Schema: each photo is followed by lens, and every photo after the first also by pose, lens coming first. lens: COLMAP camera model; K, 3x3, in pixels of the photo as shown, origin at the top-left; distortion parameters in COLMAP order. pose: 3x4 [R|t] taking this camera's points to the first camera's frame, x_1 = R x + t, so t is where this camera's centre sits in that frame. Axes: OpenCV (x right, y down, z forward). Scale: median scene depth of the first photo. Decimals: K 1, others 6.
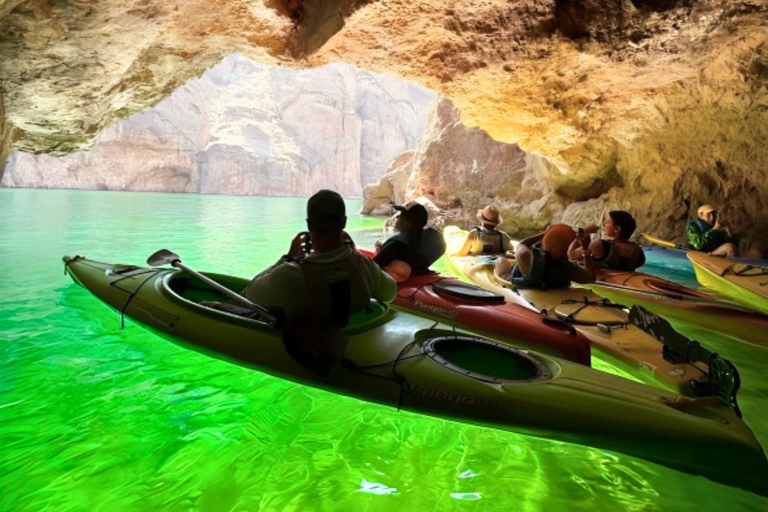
lens RADIAL K [[426.9, 0, 401.0], [0, 426.9, 174.5], [0, 0, 1]] dist [0.003054, -0.002030]
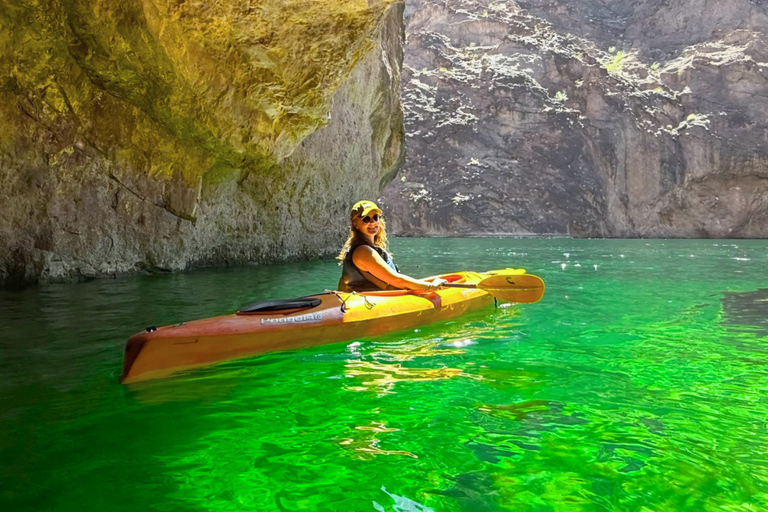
lens RADIAL K [[511.7, 0, 320.3], [0, 511.7, 209.5], [0, 0, 1]] dist [0.005227, -0.005939]
pose [[0.294310, -0.077257, -0.952582, 0.498017], [0.056997, 0.996372, -0.063198, 0.145450], [0.954009, -0.035694, 0.297646, 0.669619]]
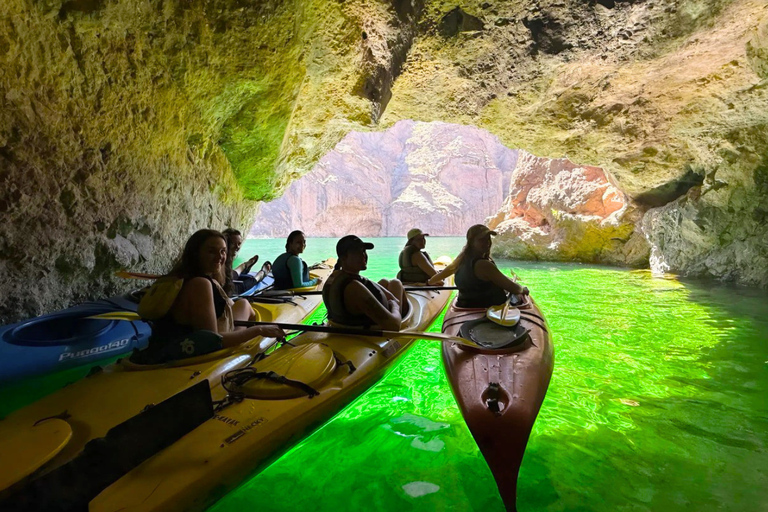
lens RADIAL K [[318.6, 0, 365.2], [0, 318.6, 210.8], [0, 0, 1]] dist [-0.004176, 0.001461]
pose [[0.869067, -0.078515, -0.488424, 0.226794], [0.064304, 0.996877, -0.045832, 0.078076], [0.490498, 0.008424, 0.871402, -0.008415]]
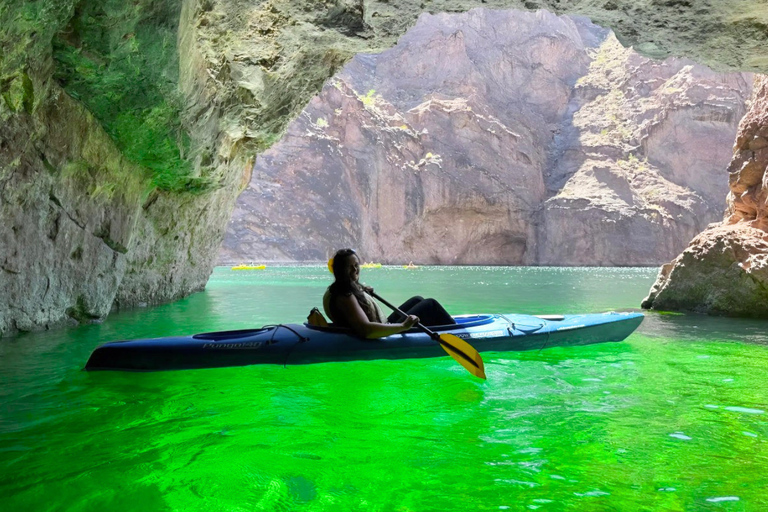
lens RADIAL K [[573.4, 0, 370.1], [0, 573.4, 208.6], [0, 0, 1]] dist [0.085469, -0.129538]
pose [[0.741664, -0.095881, -0.663884, 0.358587], [0.061898, 0.995291, -0.074594, 0.104477], [0.667910, 0.014230, 0.744106, 0.229288]]
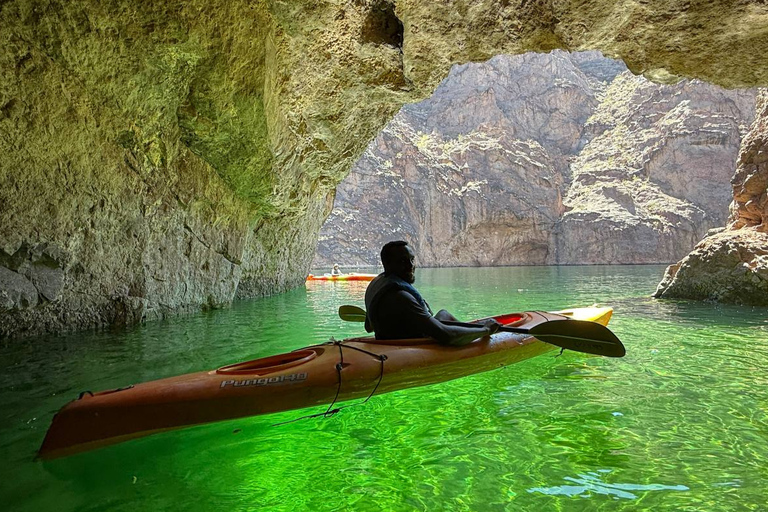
lens RADIAL K [[417.6, 0, 350.8], [0, 417.6, 241.9], [0, 0, 1]] dist [-0.010380, 0.004529]
pose [[0.609141, -0.091121, -0.787810, 0.327917], [0.081115, 0.995326, -0.052404, 0.099728], [0.788903, -0.031982, 0.613685, 0.295808]]
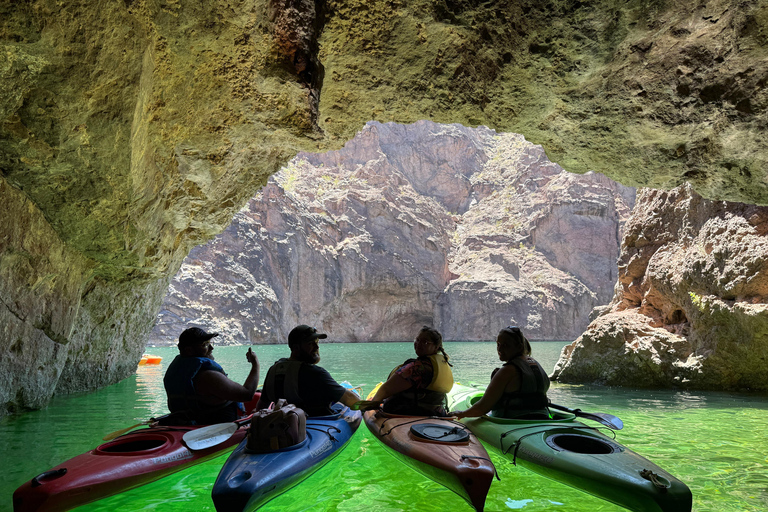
lens RADIAL K [[536.0, 0, 379.3], [0, 536.0, 293.8], [0, 0, 1]] dist [0.051287, -0.067688]
pose [[0.840570, -0.091095, -0.533989, 0.321289], [0.071845, 0.995798, -0.056783, 0.083570], [0.536918, 0.009366, 0.843582, 0.196710]]
